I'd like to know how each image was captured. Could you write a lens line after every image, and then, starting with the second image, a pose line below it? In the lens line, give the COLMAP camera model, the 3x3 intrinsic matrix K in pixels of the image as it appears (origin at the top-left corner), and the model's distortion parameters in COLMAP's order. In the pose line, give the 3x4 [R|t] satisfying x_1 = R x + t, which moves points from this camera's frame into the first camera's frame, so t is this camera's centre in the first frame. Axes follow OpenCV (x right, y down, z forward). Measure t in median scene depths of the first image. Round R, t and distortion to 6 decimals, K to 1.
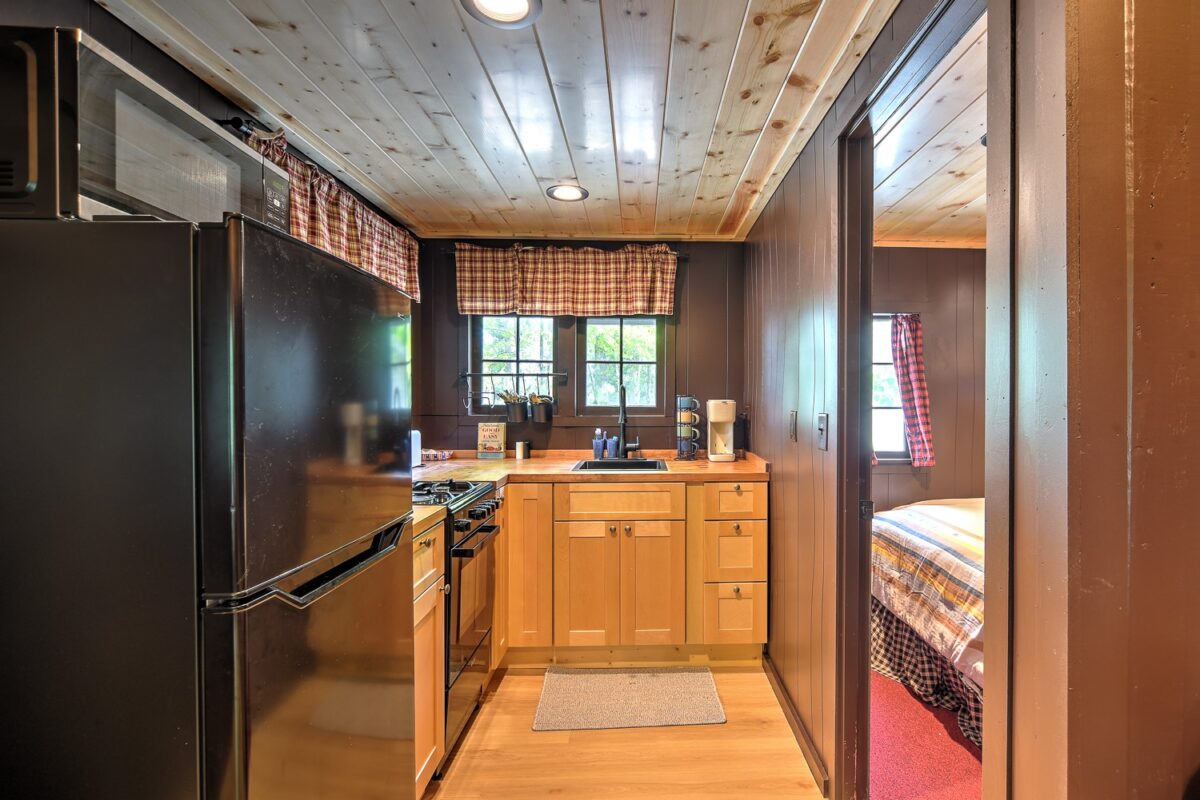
lens RADIAL K [[544.2, 0, 654.7], [0, 544.2, 402.2], [0, 0, 1]] dist [-0.010011, 0.000079]
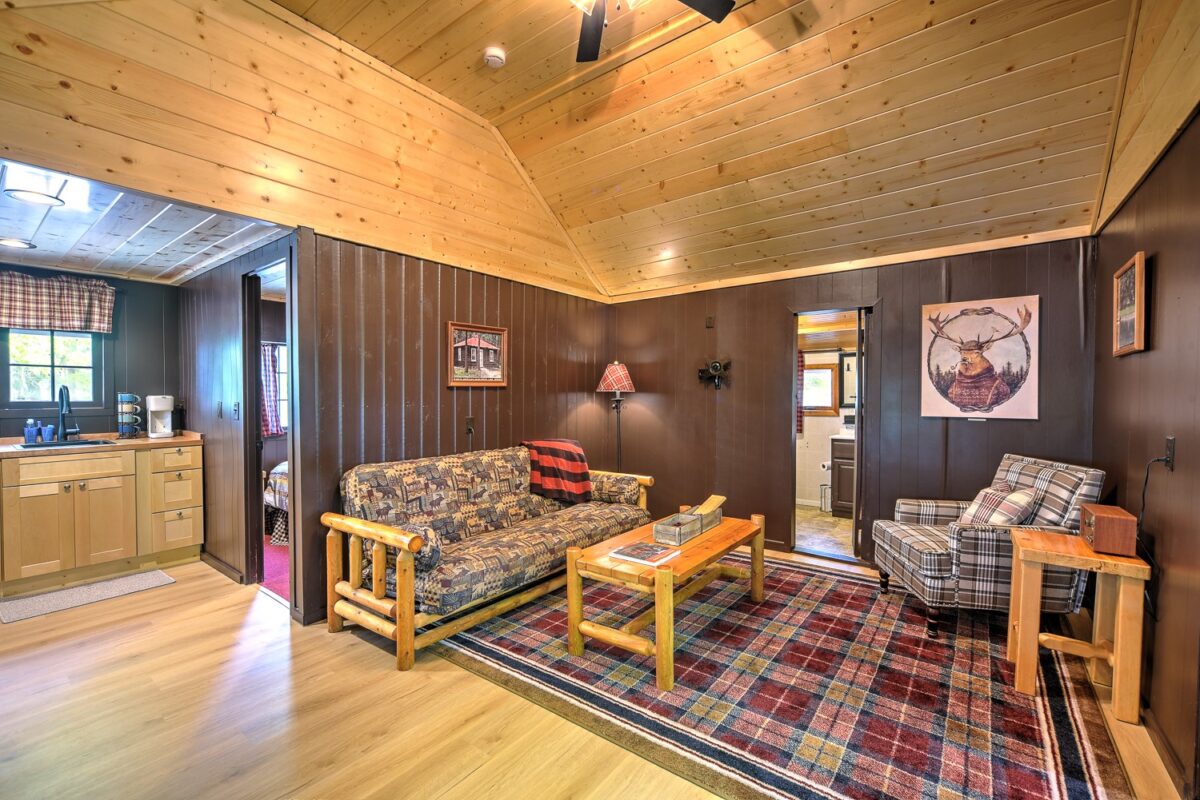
lens RADIAL K [[501.7, 0, 606.1], [0, 501.7, 402.1], [0, 0, 1]] dist [-0.007131, 0.002296]
pose [[0.623757, -0.015008, 0.781474, -0.177125], [0.005004, 0.999872, 0.015209, -0.001303], [-0.781602, -0.005576, 0.623752, -0.759127]]
